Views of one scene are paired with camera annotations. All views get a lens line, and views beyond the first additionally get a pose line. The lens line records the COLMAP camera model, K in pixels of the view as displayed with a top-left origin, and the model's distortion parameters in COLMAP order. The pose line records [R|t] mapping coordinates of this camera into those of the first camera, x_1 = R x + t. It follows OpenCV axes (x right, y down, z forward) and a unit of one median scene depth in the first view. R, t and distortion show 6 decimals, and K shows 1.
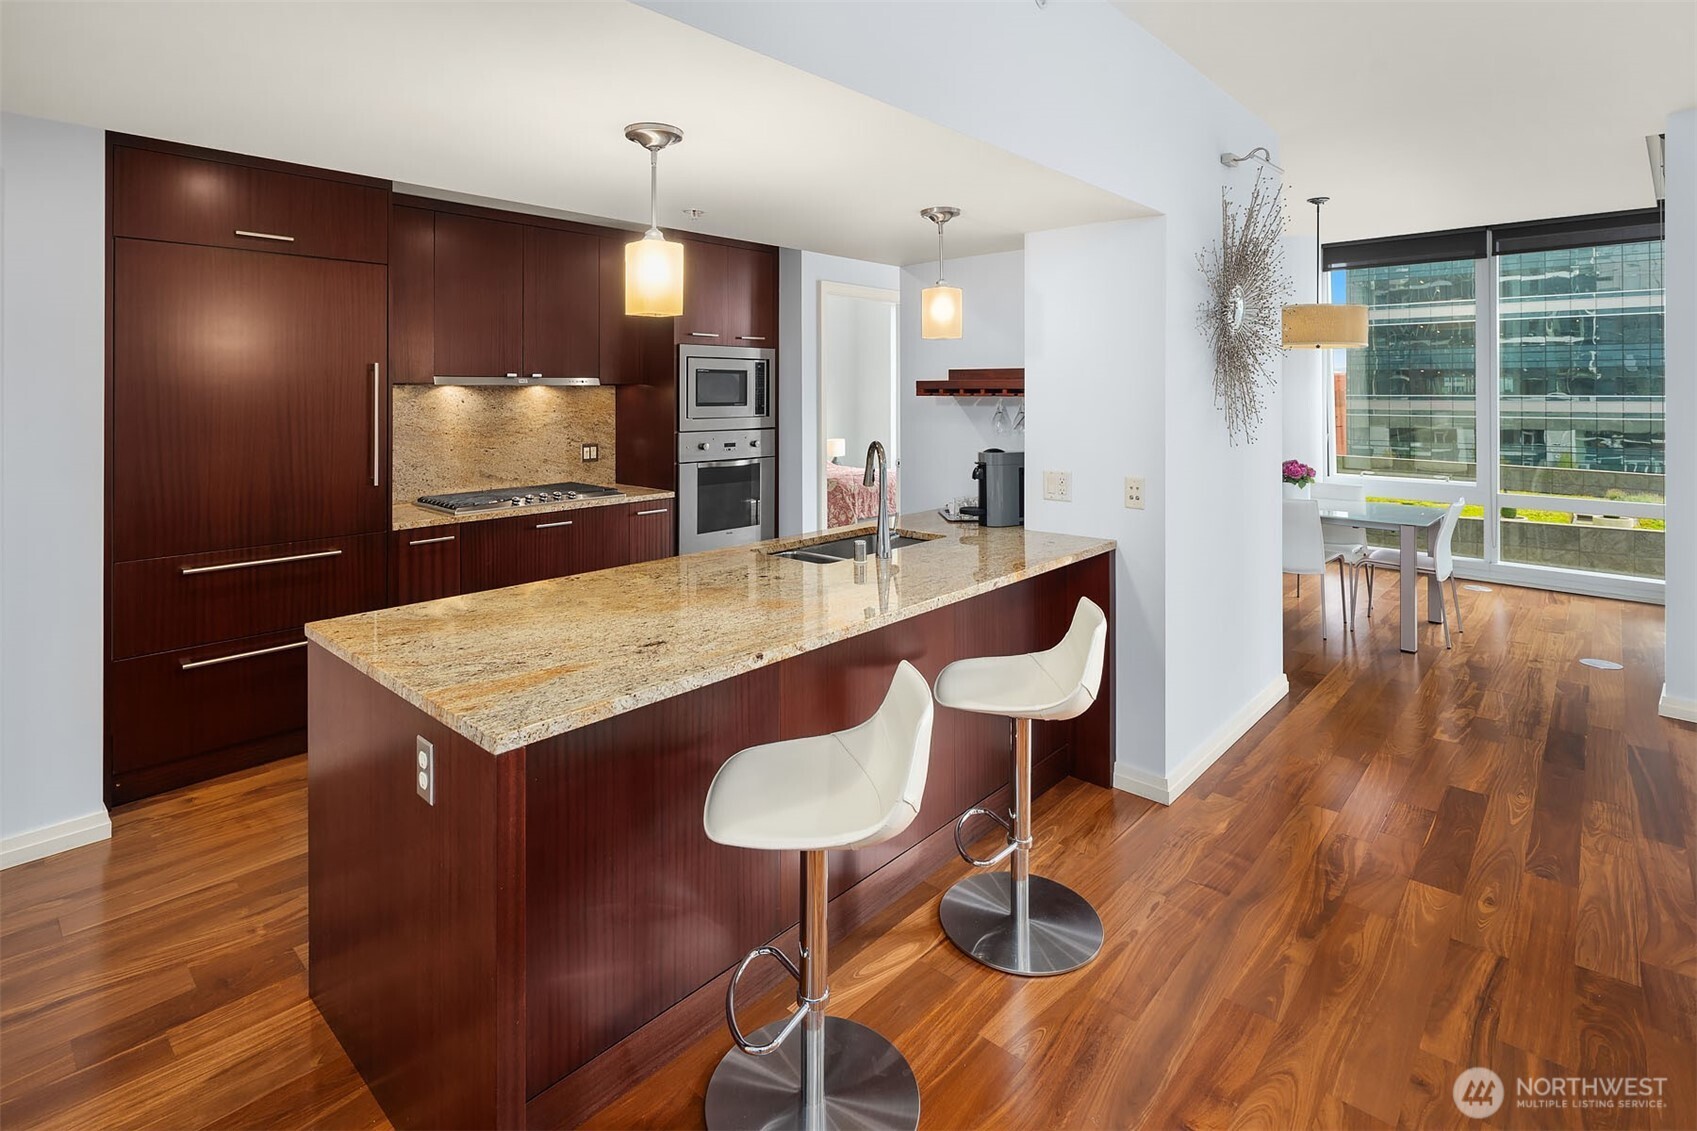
lens RADIAL K [[840.0, 0, 844.5], [0, 840.0, 387.8], [0, 0, 1]] dist [0.001415, 0.000087]
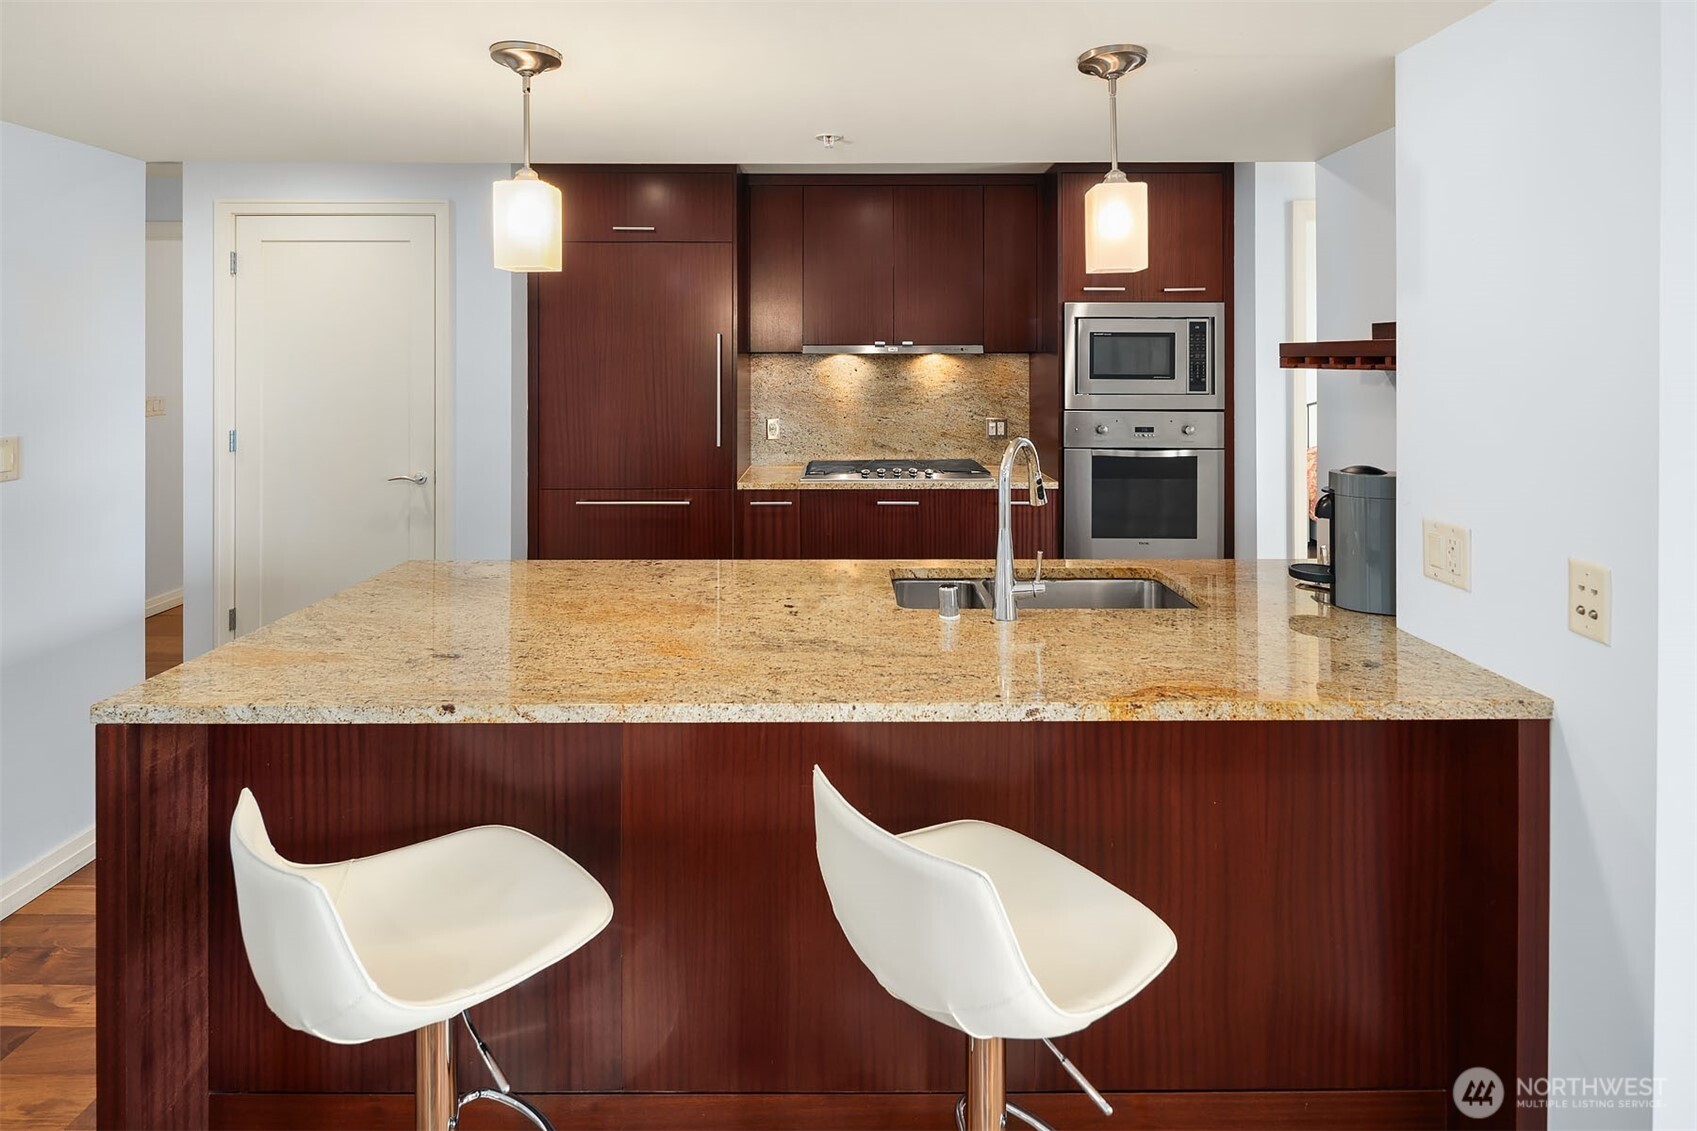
lens RADIAL K [[845.1, 0, 845.9], [0, 845.1, 361.5], [0, 0, 1]] dist [0.000674, 0.000032]
pose [[0.672045, 0.002804, -0.740505, 0.280325], [0.001811, 0.999984, 0.005430, 0.000521], [0.740508, -0.004990, 0.672029, 0.297853]]
